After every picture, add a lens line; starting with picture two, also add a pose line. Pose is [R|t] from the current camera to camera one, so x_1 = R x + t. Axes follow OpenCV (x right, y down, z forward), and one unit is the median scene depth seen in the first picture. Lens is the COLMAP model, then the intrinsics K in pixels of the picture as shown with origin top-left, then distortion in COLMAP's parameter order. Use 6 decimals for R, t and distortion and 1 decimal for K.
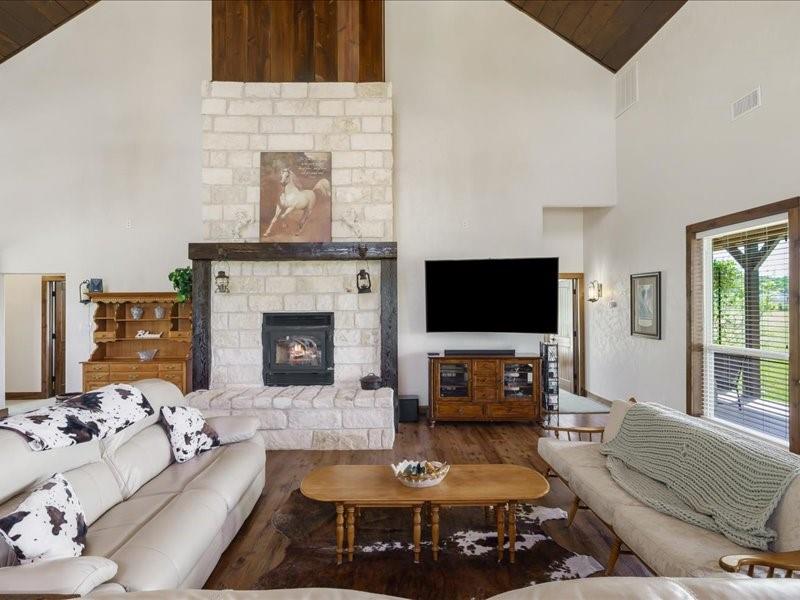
lens RADIAL K [[465.6, 0, 385.4], [0, 465.6, 301.2], [0, 0, 1]] dist [0.002039, 0.000468]
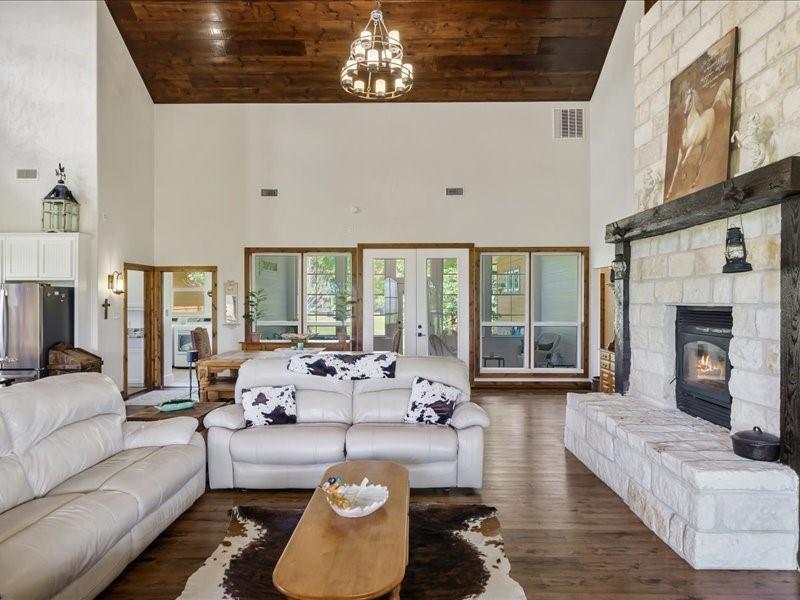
lens RADIAL K [[465.6, 0, 385.4], [0, 465.6, 301.2], [0, 0, 1]] dist [0.002039, 0.000468]
pose [[-0.015303, 0.012299, -0.999807, 0.466627], [0.008515, 0.999890, 0.012170, 0.006293], [0.999847, -0.008327, -0.015406, 0.575339]]
